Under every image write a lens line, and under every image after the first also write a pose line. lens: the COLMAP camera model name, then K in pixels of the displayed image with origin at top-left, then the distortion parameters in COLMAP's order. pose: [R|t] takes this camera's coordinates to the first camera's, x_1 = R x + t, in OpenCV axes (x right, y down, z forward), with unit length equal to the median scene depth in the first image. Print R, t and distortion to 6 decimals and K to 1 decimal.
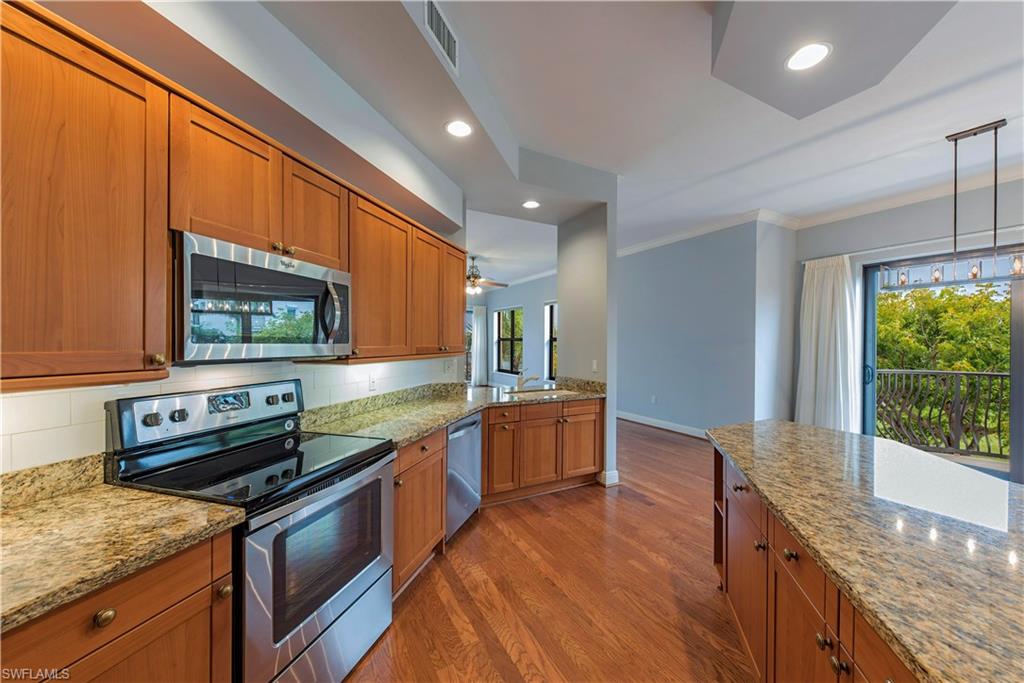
lens RADIAL K [[384.6, 0, 513.2], [0, 384.6, 343.2], [0, 0, 1]] dist [0.000164, -0.000002]
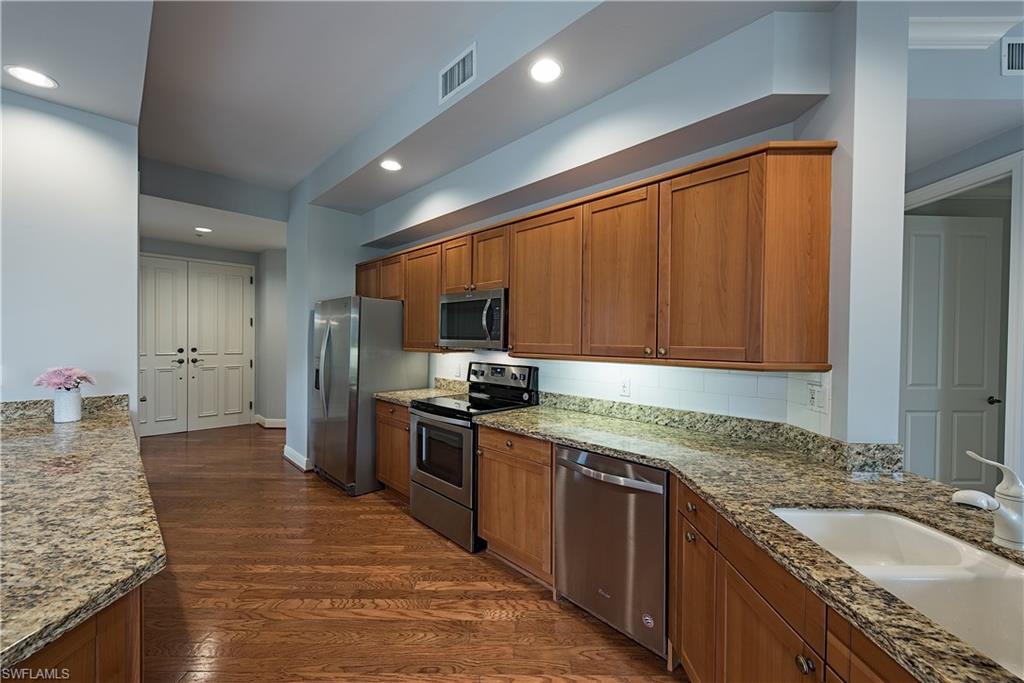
lens RADIAL K [[401.0, 0, 513.3], [0, 401.0, 342.0], [0, 0, 1]] dist [-0.001811, -0.000202]
pose [[-0.487665, -0.005039, -0.873016, 0.643955], [-0.016523, 0.999857, 0.003458, 0.001256], [0.872875, 0.016112, -0.487679, 1.418687]]
